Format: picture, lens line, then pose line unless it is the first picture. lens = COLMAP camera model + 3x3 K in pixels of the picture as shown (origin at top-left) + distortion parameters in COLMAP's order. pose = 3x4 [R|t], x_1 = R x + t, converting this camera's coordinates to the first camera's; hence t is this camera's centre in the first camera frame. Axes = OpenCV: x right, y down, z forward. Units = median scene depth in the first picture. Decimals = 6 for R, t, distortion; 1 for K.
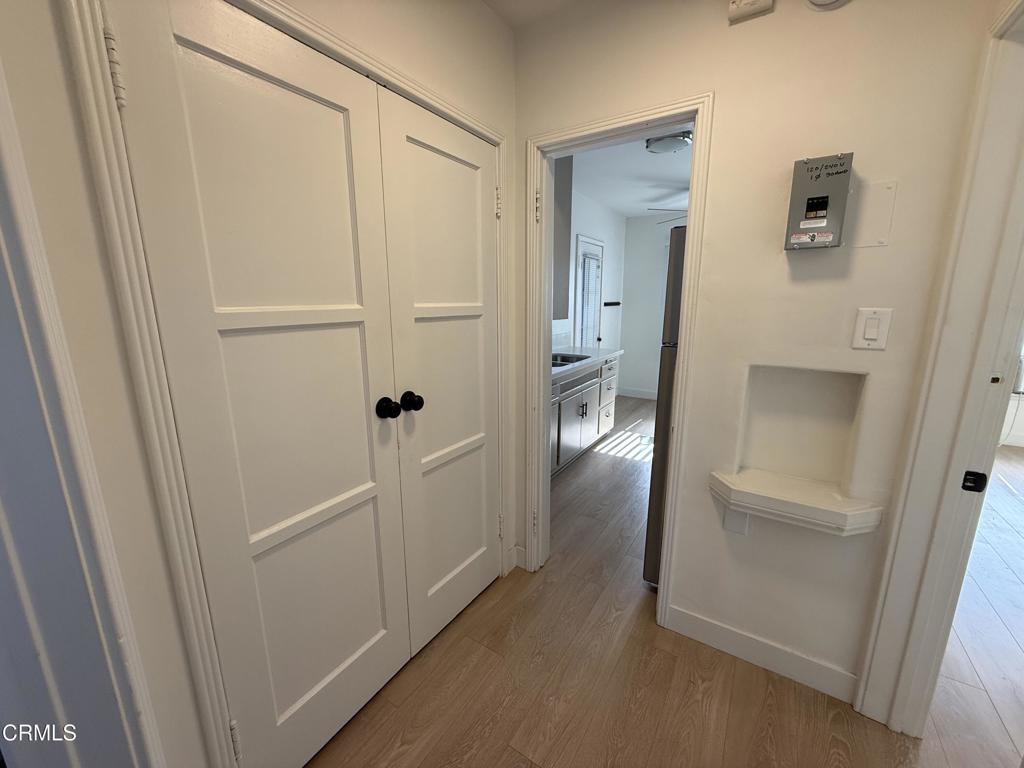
lens RADIAL K [[407.7, 0, 507.6], [0, 407.7, 385.4], [0, 0, 1]] dist [0.003282, -0.001604]
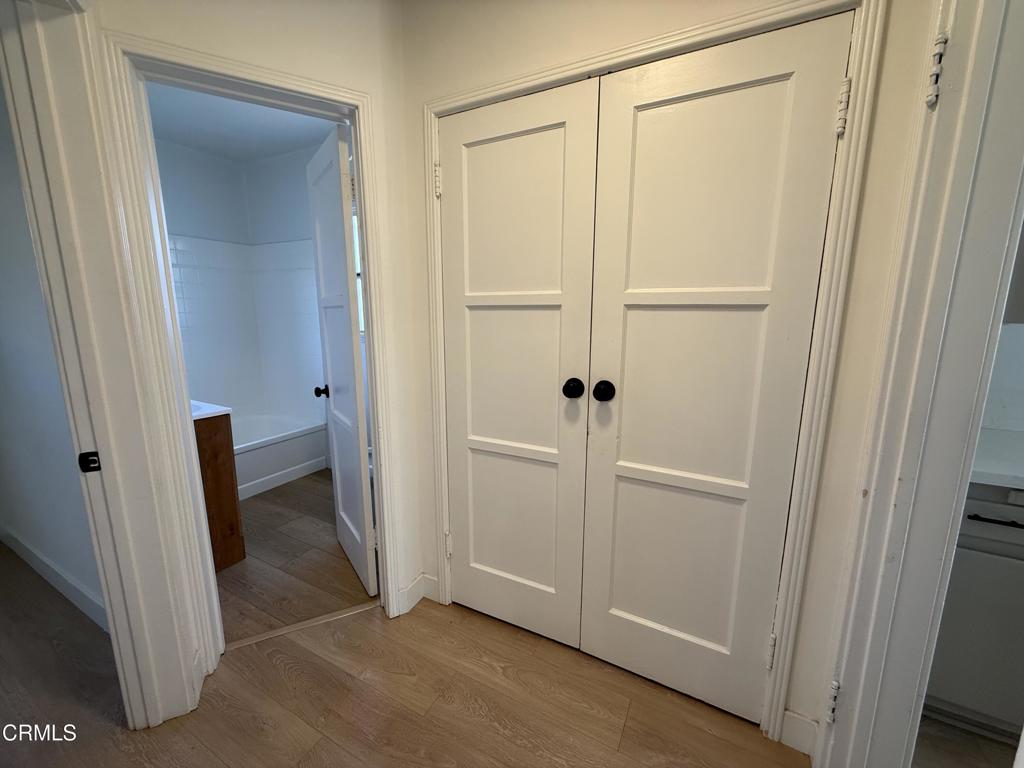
lens RADIAL K [[407.7, 0, 506.8], [0, 407.7, 383.5], [0, 0, 1]] dist [0.003282, -0.001604]
pose [[0.094326, 0.179411, -0.979242, 0.659652], [-0.212680, 0.964551, 0.156233, -0.077326], [0.972558, 0.193528, 0.129140, 0.632492]]
